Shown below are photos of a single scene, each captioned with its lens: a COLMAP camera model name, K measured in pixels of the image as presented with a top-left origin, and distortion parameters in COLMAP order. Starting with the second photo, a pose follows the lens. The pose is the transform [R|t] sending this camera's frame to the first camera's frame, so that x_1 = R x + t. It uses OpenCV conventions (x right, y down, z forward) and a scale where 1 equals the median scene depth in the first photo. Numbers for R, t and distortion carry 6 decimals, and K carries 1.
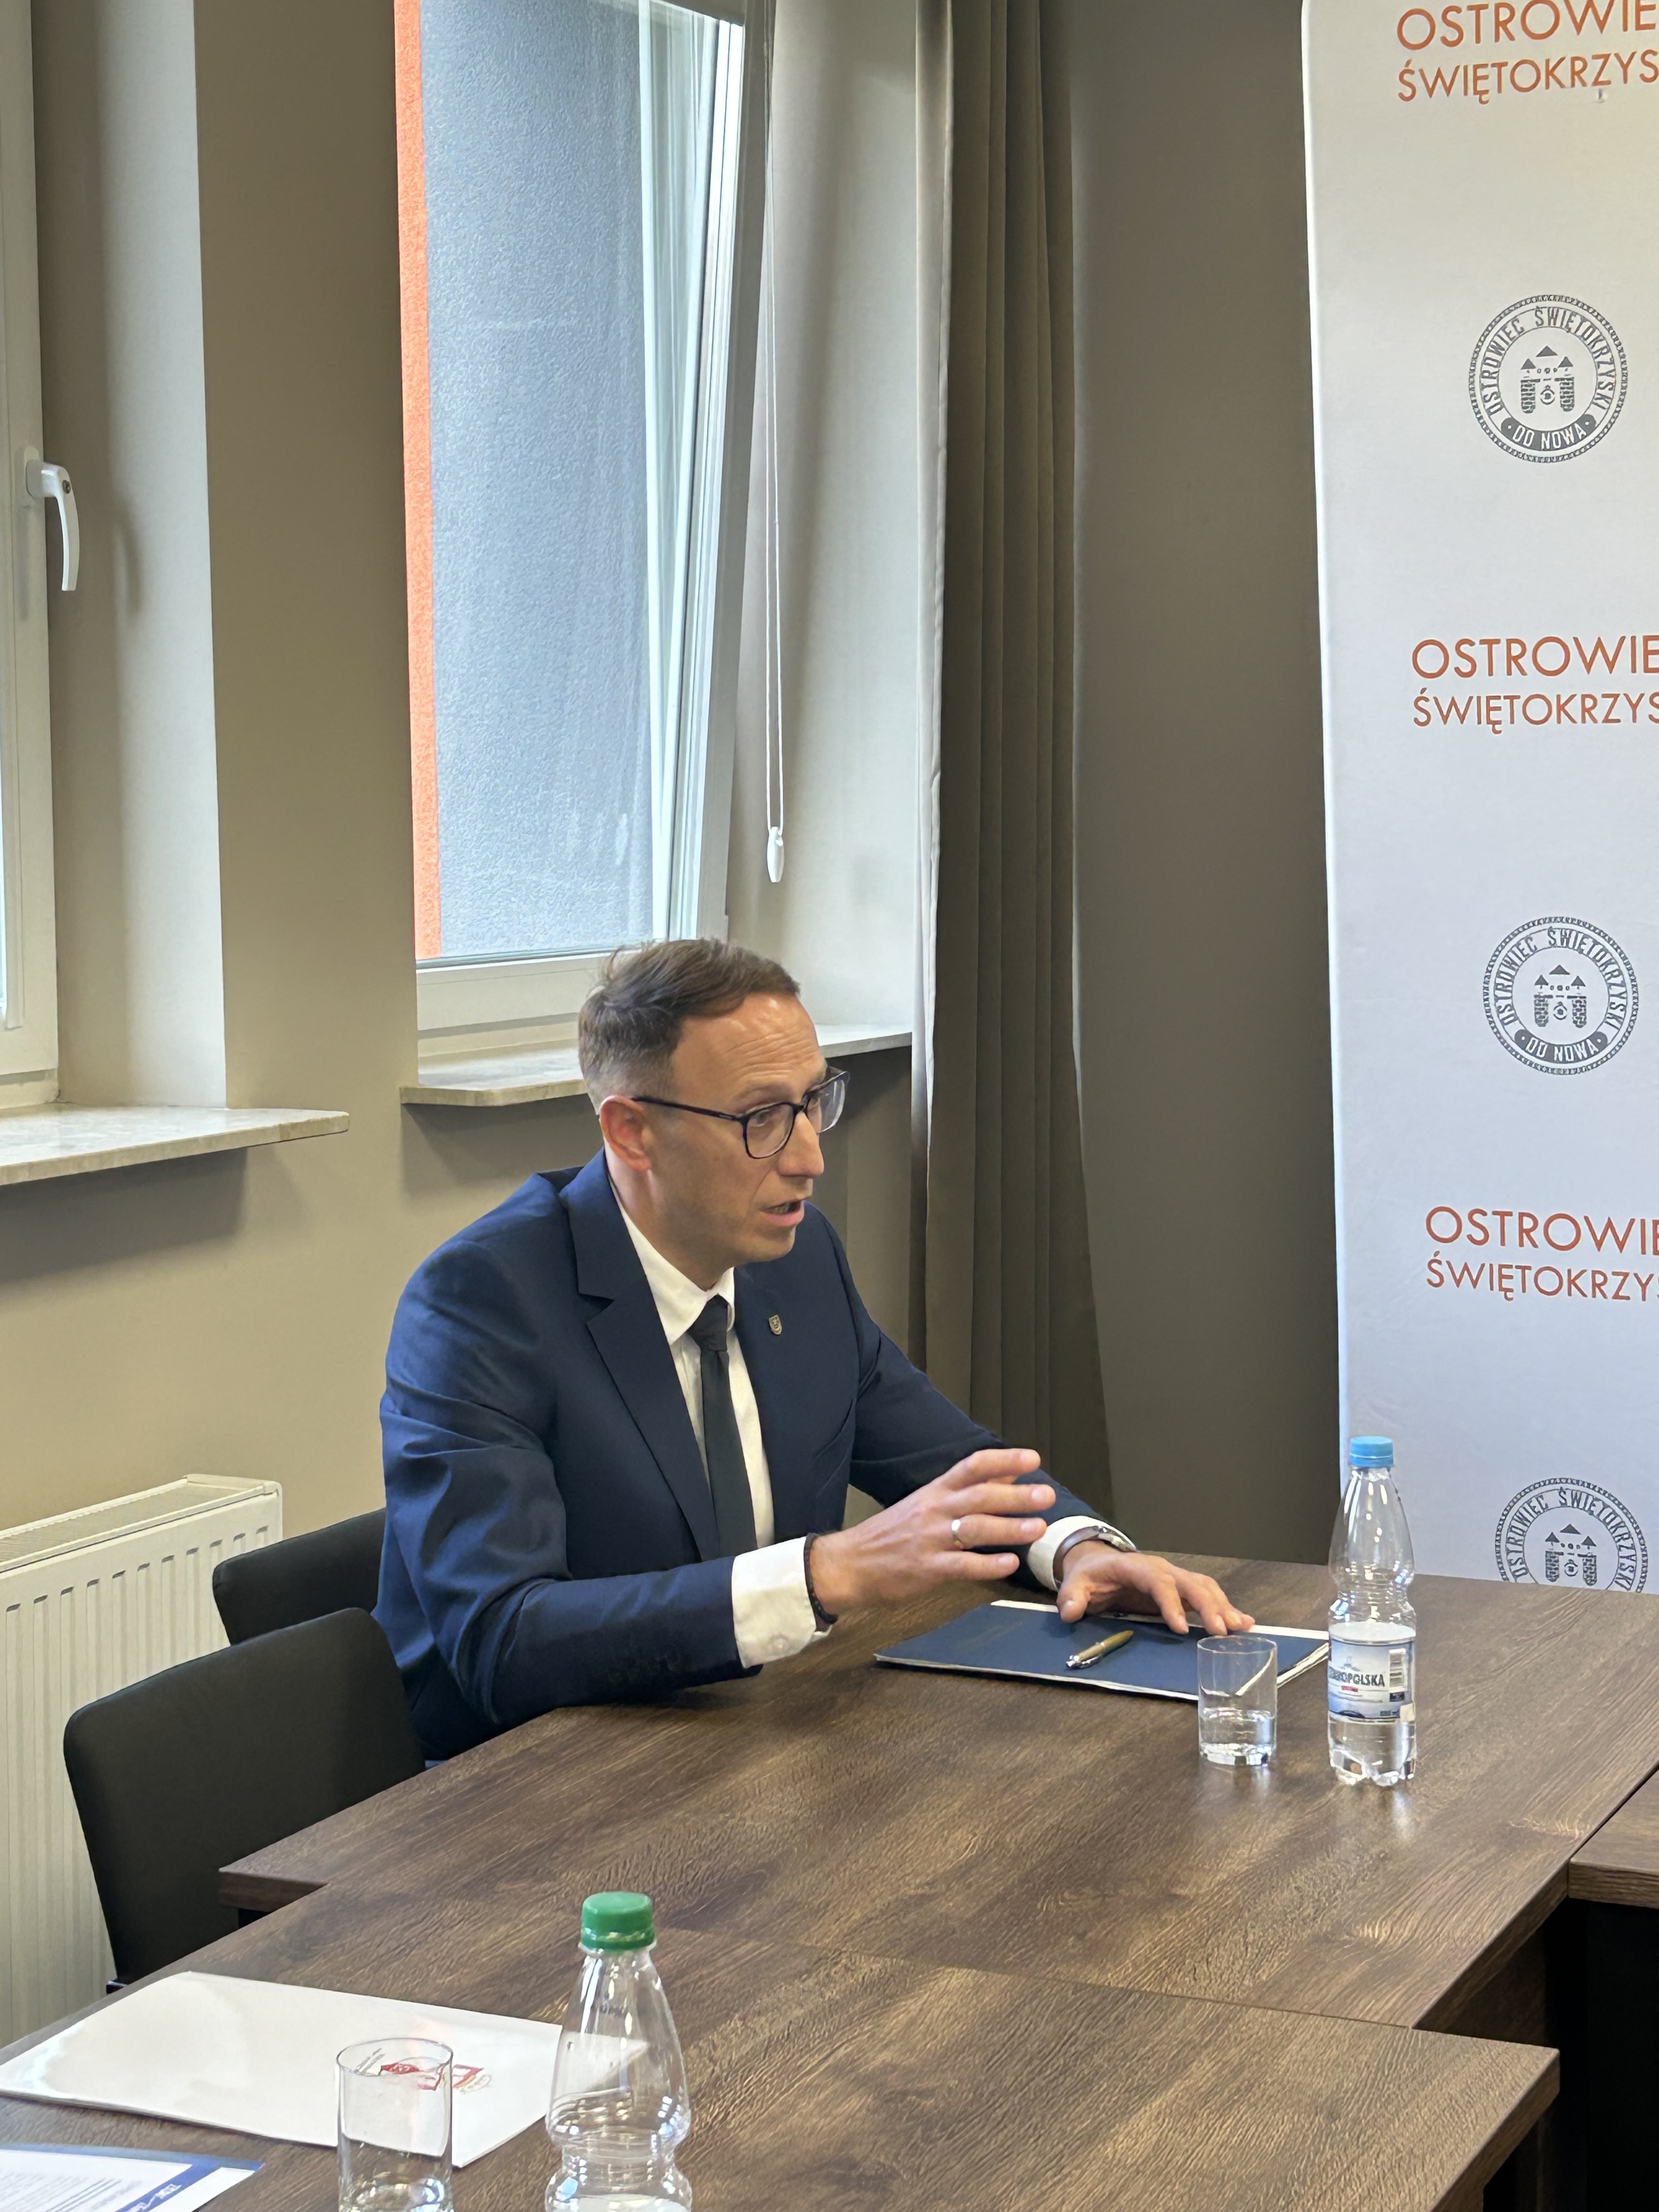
lens RADIAL K [[3758.3, 0, 829.5], [0, 3758.3, 1106.0], [0, 0, 1]] dist [0.467638, -2.514779]
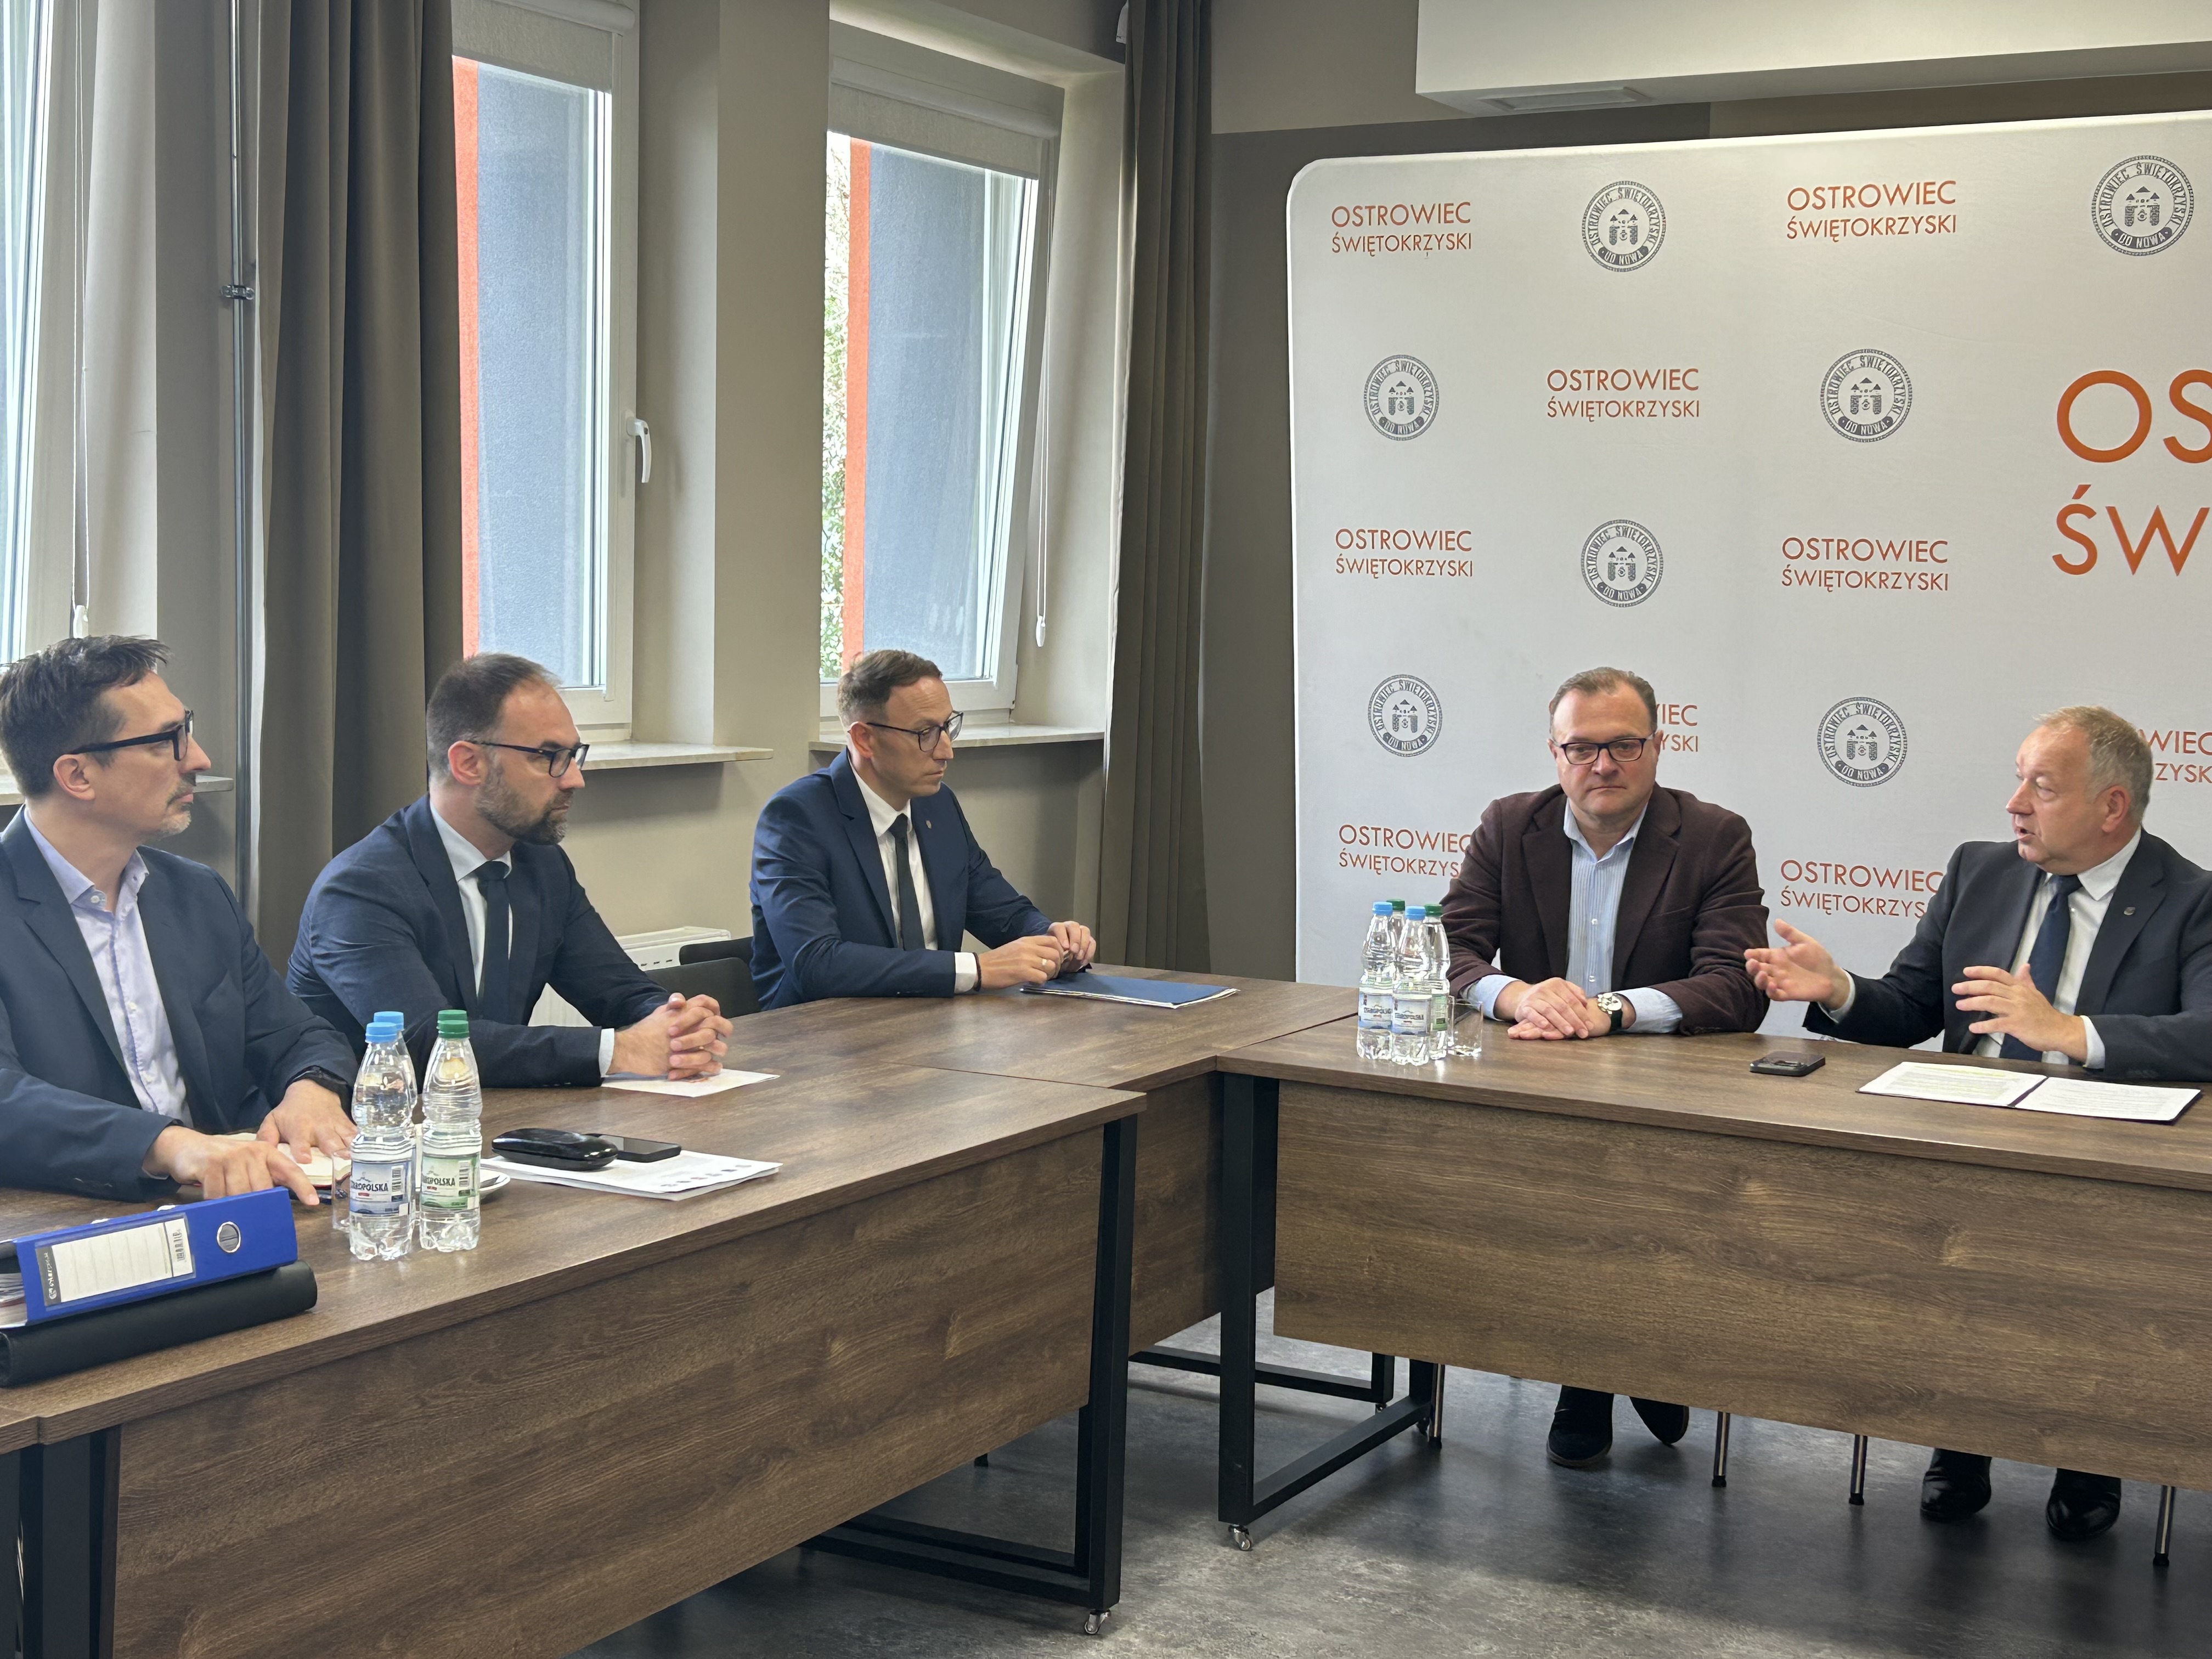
lens RADIAL K [[2999.2, 0, 1100.8], [0, 2999.2, 835.2], [0, 0, 1]] dist [0.178311, -0.584374]
pose [[0.996715, 0.041435, -0.069588, 0.152317], [-0.042260, 0.999052, -0.010418, 0.056100], [0.069090, 0.013325, 0.997521, -0.545170]]
